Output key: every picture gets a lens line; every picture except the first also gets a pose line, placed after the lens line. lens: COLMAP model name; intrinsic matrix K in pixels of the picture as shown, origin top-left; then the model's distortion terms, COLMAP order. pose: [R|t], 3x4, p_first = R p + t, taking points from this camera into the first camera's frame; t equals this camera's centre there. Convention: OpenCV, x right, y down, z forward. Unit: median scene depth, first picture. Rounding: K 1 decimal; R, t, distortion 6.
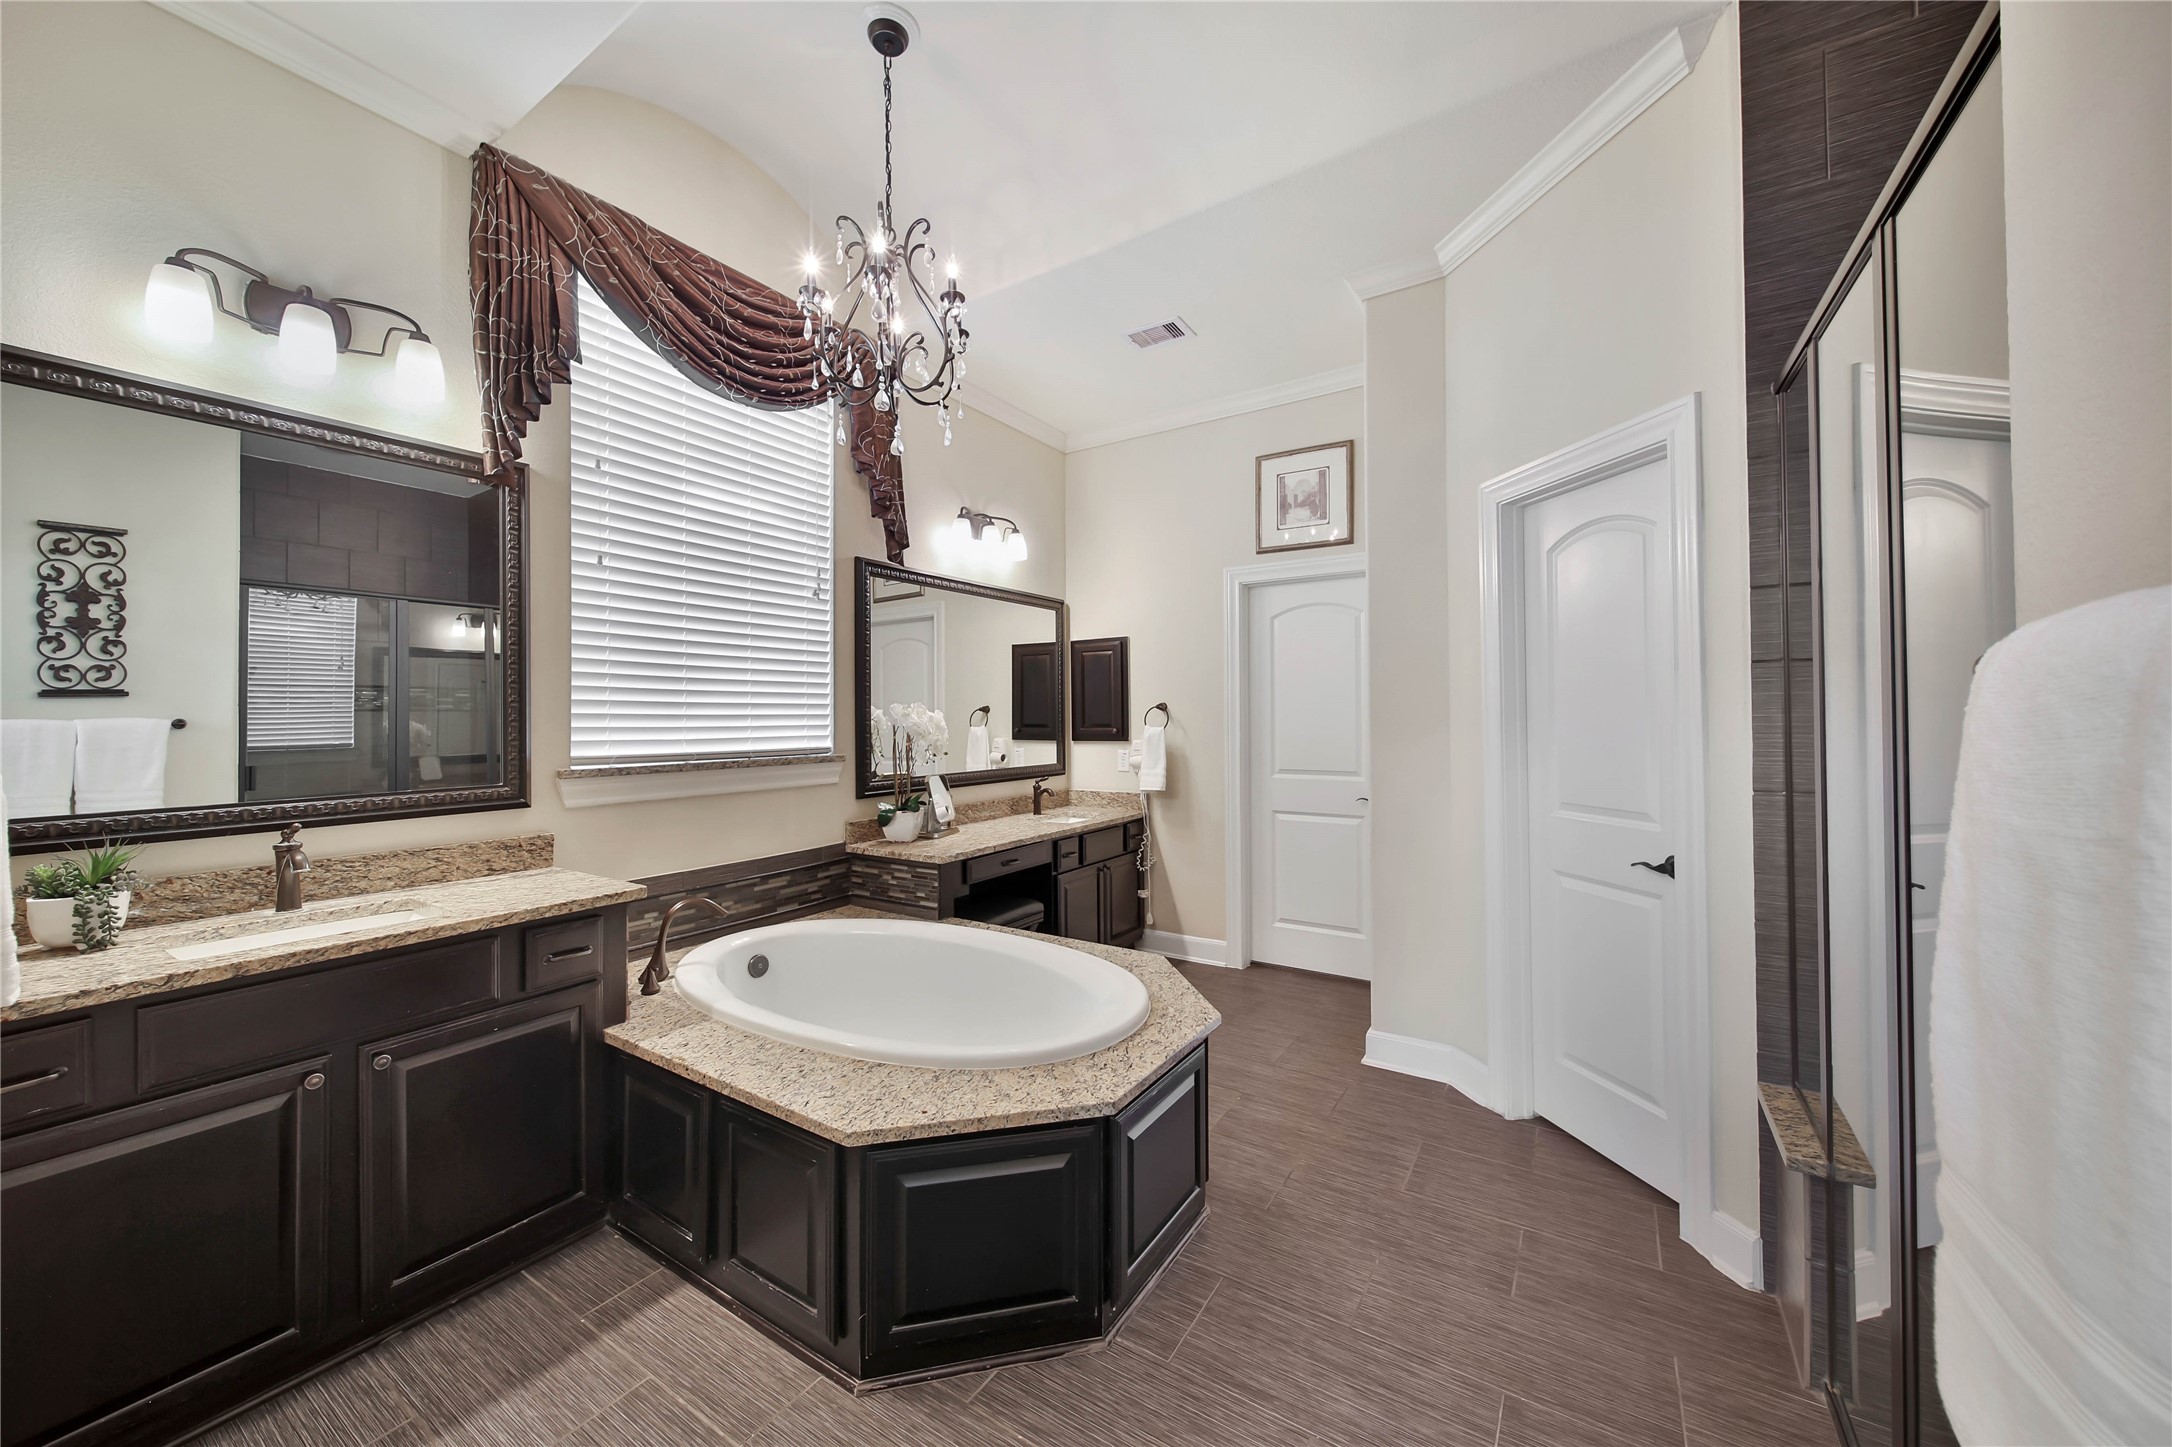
lens RADIAL K [[767.7, 0, 1112.2], [0, 767.7, 710.4], [0, 0, 1]] dist [-0.000997, -0.000132]
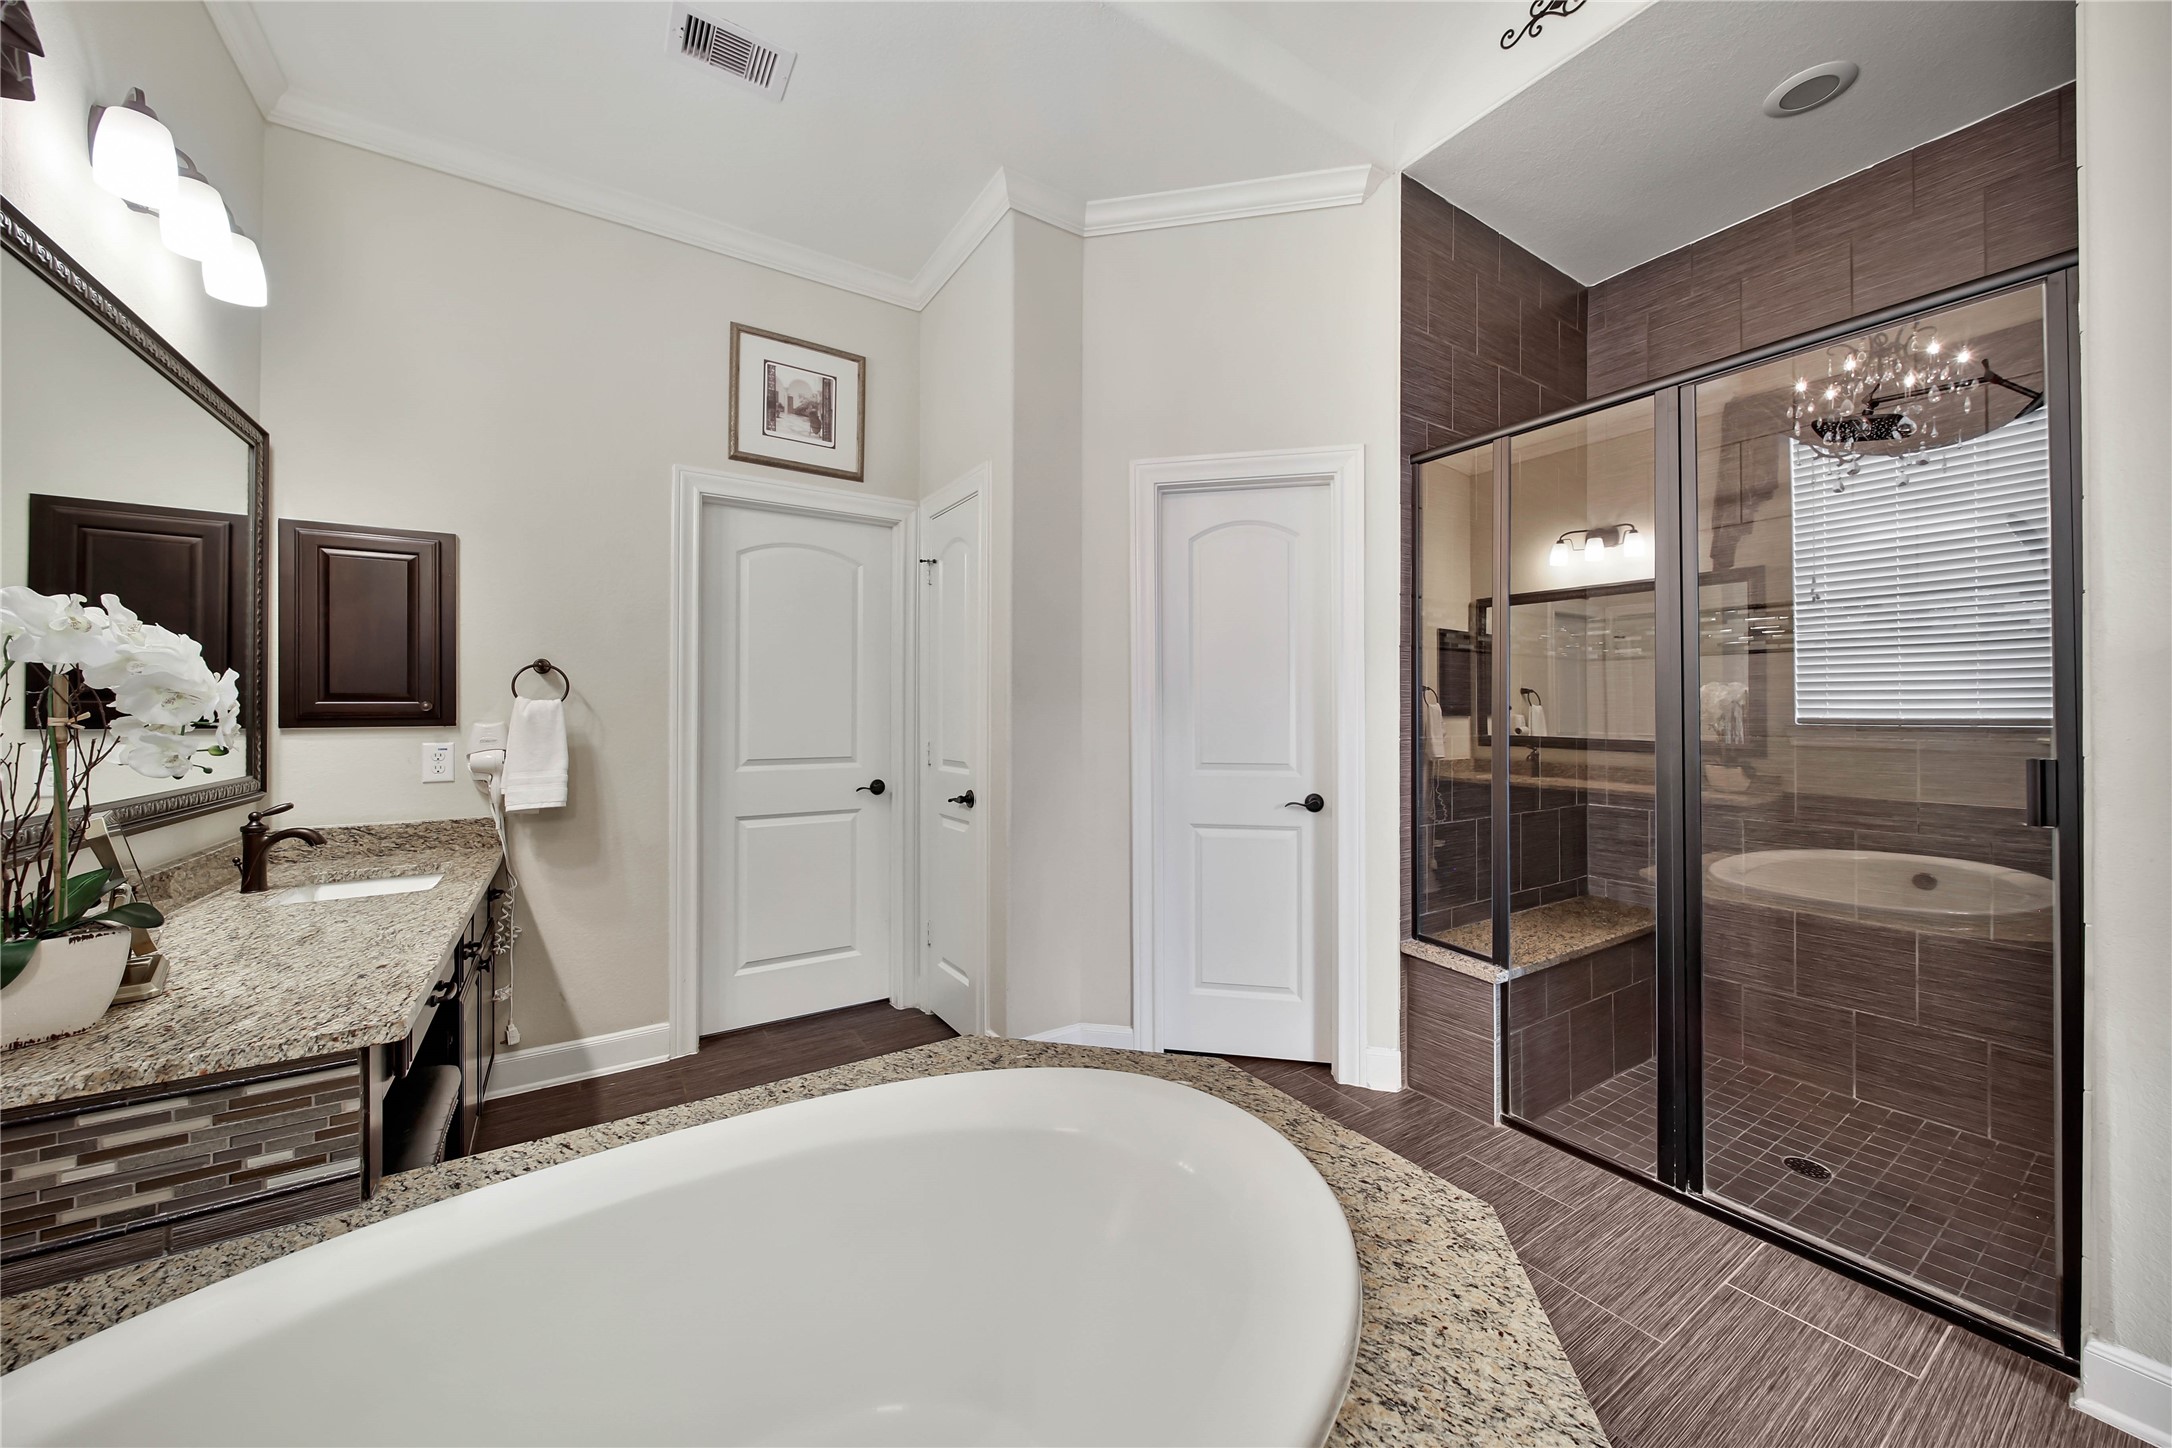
lens RADIAL K [[757.4, 0, 1078.7], [0, 757.4, 705.2], [0, 0, 1]] dist [-0.001033, -0.000122]
pose [[0.440383, 0.014442, 0.897694, -0.314394], [-0.010793, 0.999884, -0.010791, 0.031093], [-0.897745, -0.004937, 0.440488, 0.424206]]
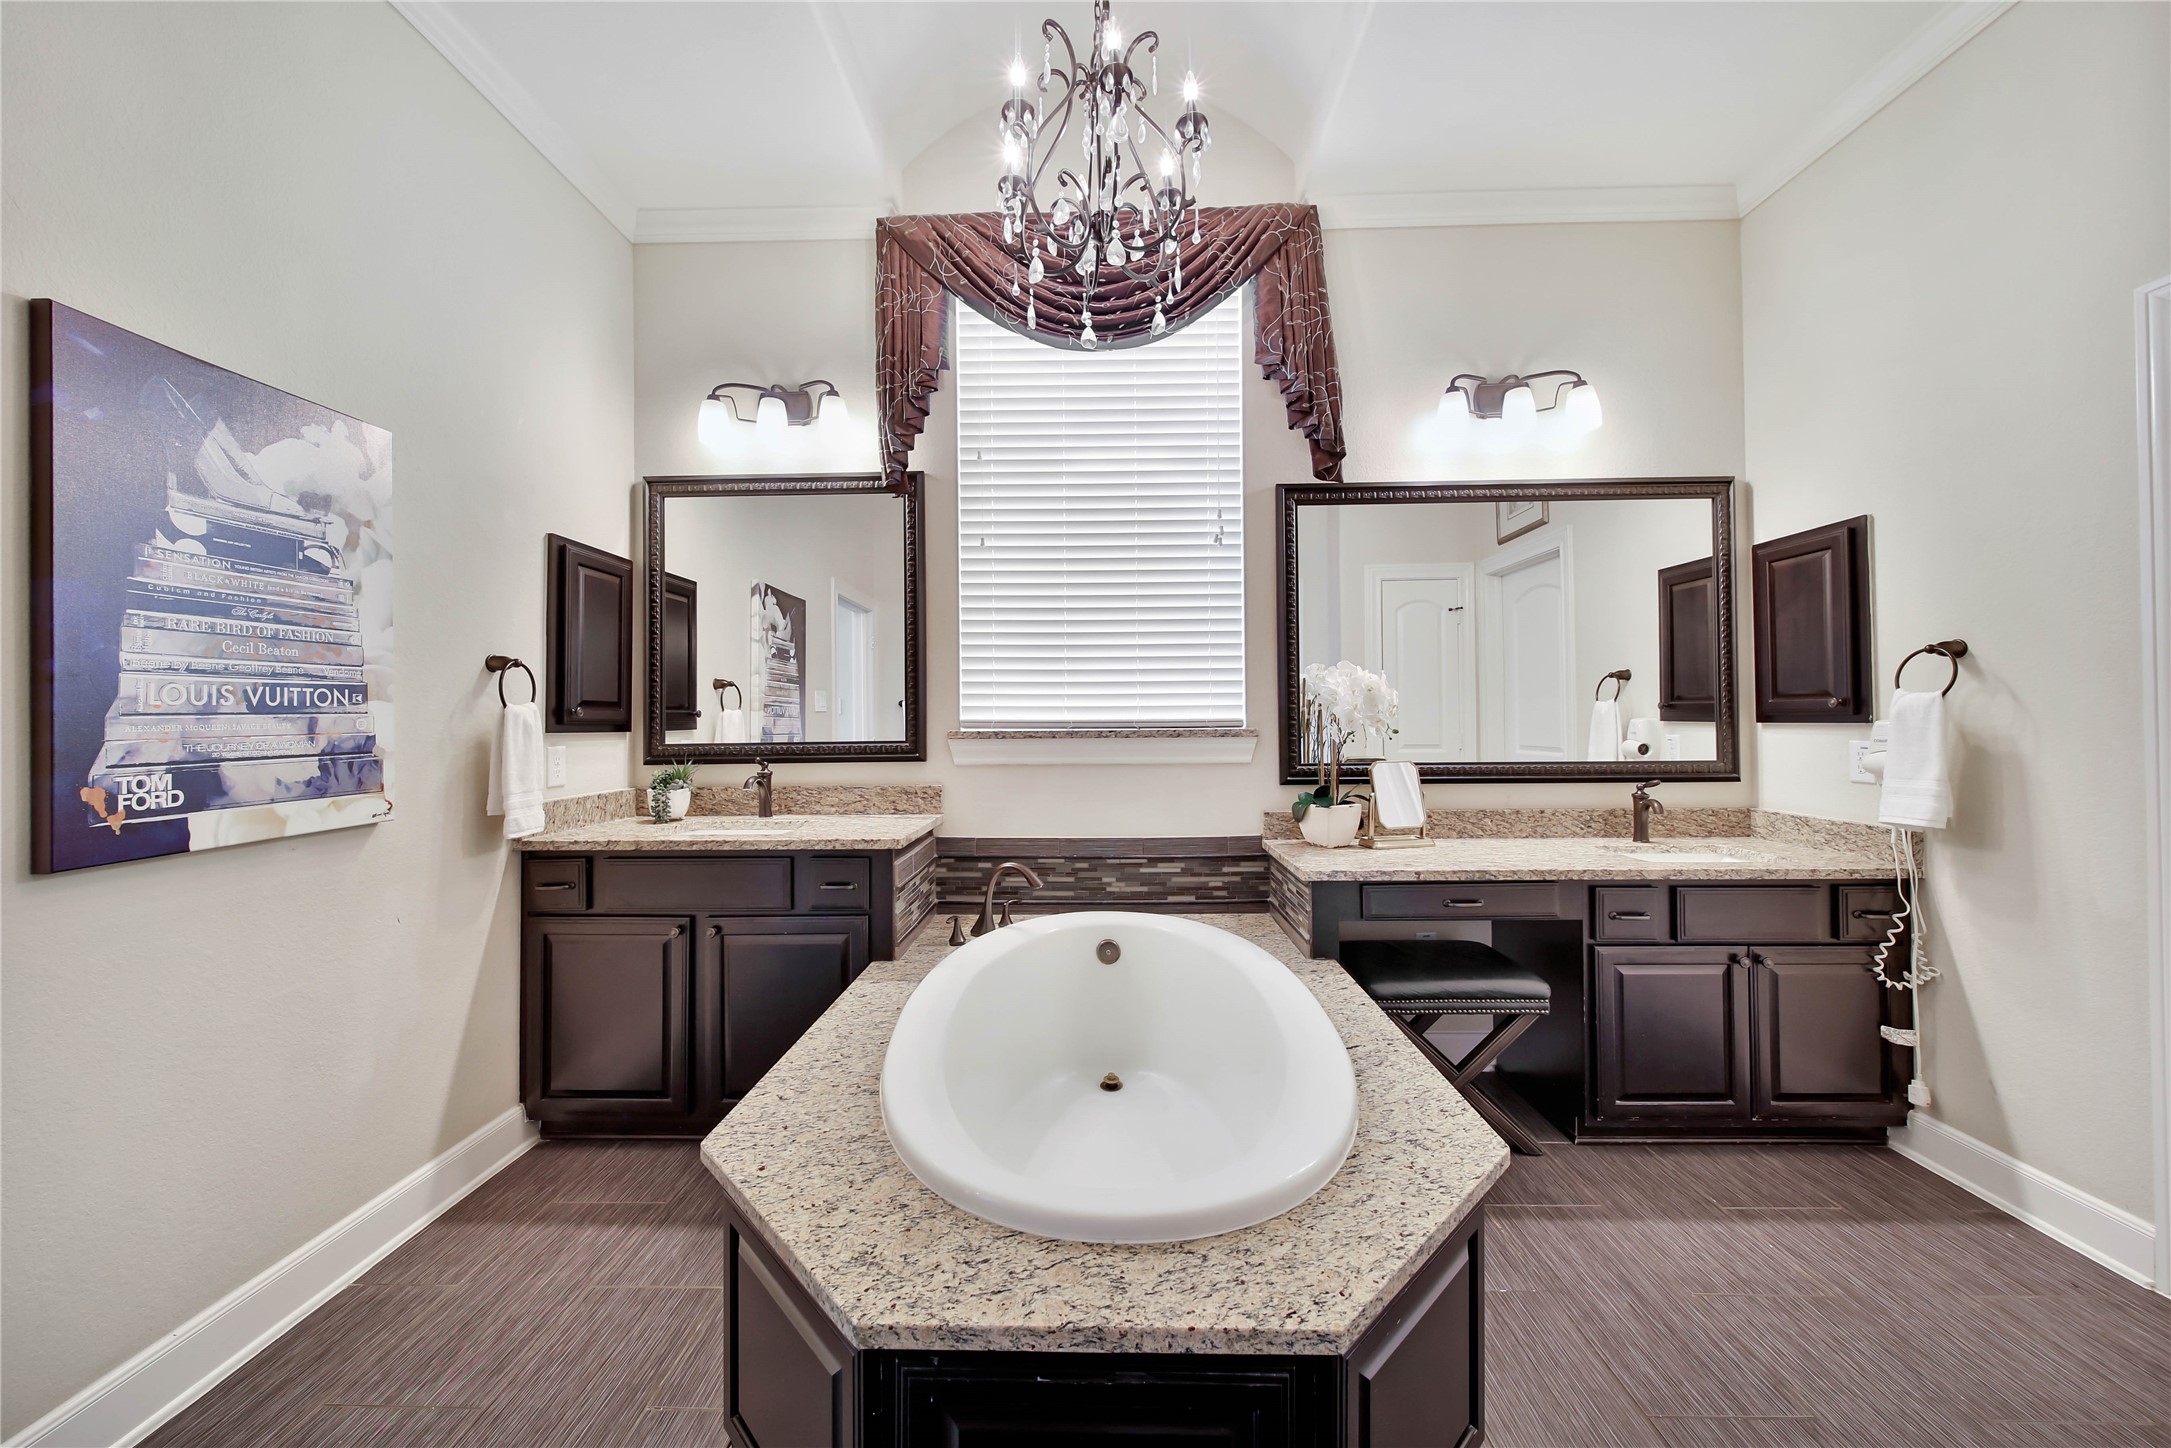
lens RADIAL K [[780.1, 0, 1089.9], [0, 780.1, 708.0], [0, 0, 1]] dist [0.001418, -0.002135]
pose [[0.508528, -0.007950, -0.861009, 0.234881], [0.013742, 0.999905, -0.001117, 0.028604], [0.860936, -0.011264, 0.508589, 0.354232]]
